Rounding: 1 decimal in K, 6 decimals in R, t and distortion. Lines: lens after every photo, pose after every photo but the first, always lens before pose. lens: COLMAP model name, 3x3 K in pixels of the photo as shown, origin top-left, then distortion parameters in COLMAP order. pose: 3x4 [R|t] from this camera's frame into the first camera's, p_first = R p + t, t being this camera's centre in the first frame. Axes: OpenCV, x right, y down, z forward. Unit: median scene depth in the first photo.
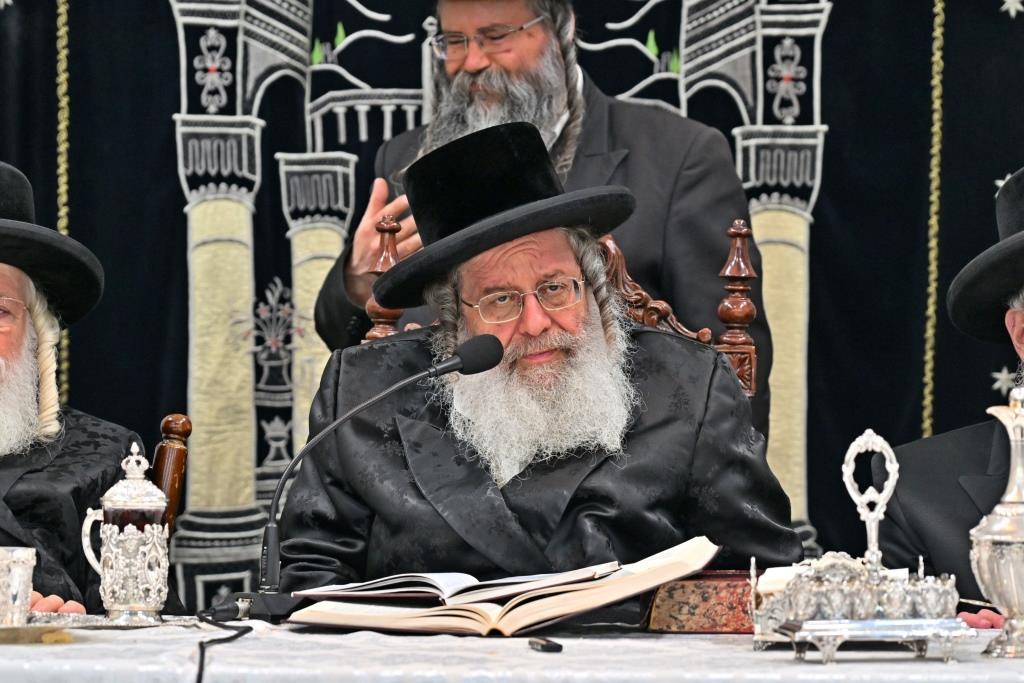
lens RADIAL K [[5303.8, 0, 576.2], [0, 5303.8, 338.7], [0, 0, 1]] dist [-0.030658, 0.000000]
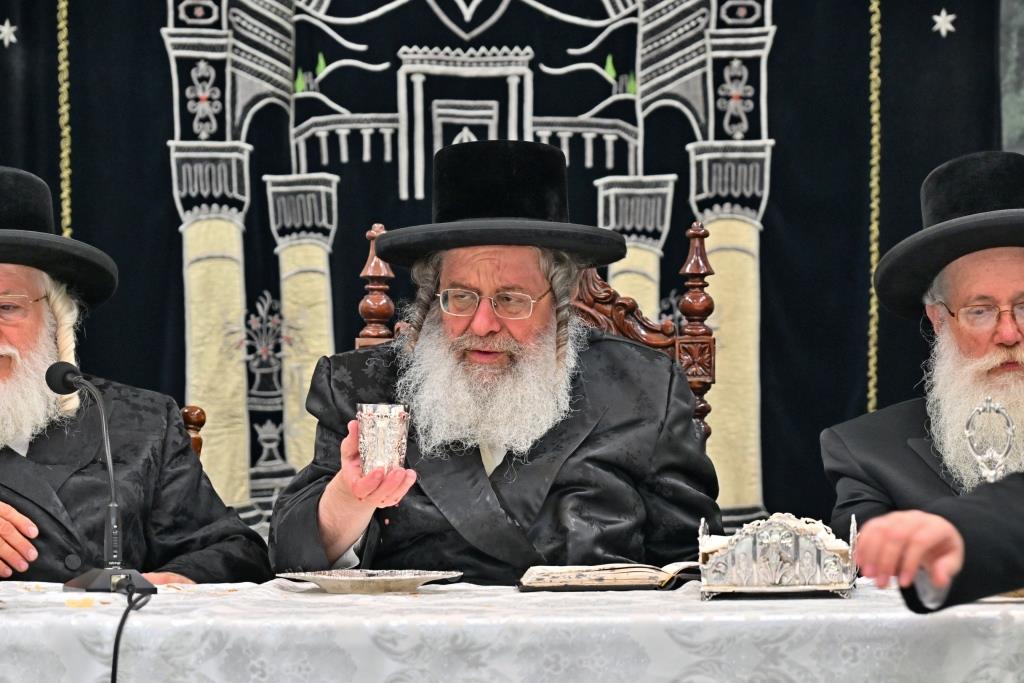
lens RADIAL K [[5303.8, 0, 515.8], [0, 5303.8, 340.6], [0, 0, 1]] dist [-0.030658, 0.000000]
pose [[0.999723, -0.019382, 0.013385, -0.020446], [0.019489, 0.999779, -0.007900, 0.008147], [-0.013228, 0.008159, 0.999879, -0.078539]]
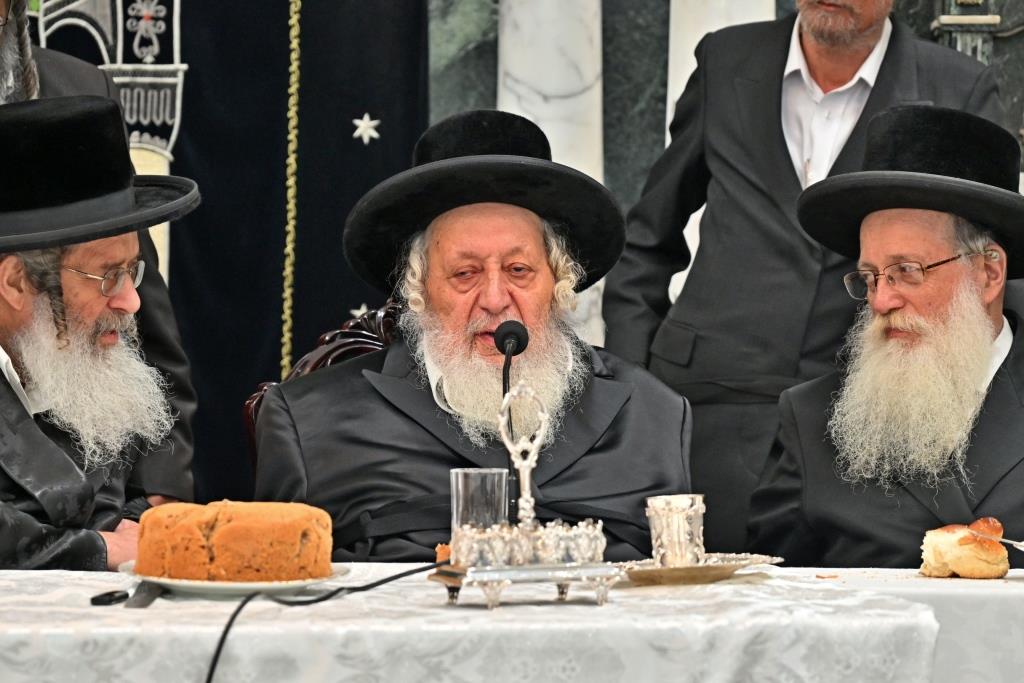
lens RADIAL K [[5303.8, 0, 511.6], [0, 5303.8, 341.2], [0, 0, 1]] dist [-0.030658, 0.000000]
pose [[0.977710, -0.007161, 0.209836, -0.103391], [0.003303, 0.999819, 0.018731, -0.006402], [-0.209932, -0.017621, 0.977557, 0.004640]]
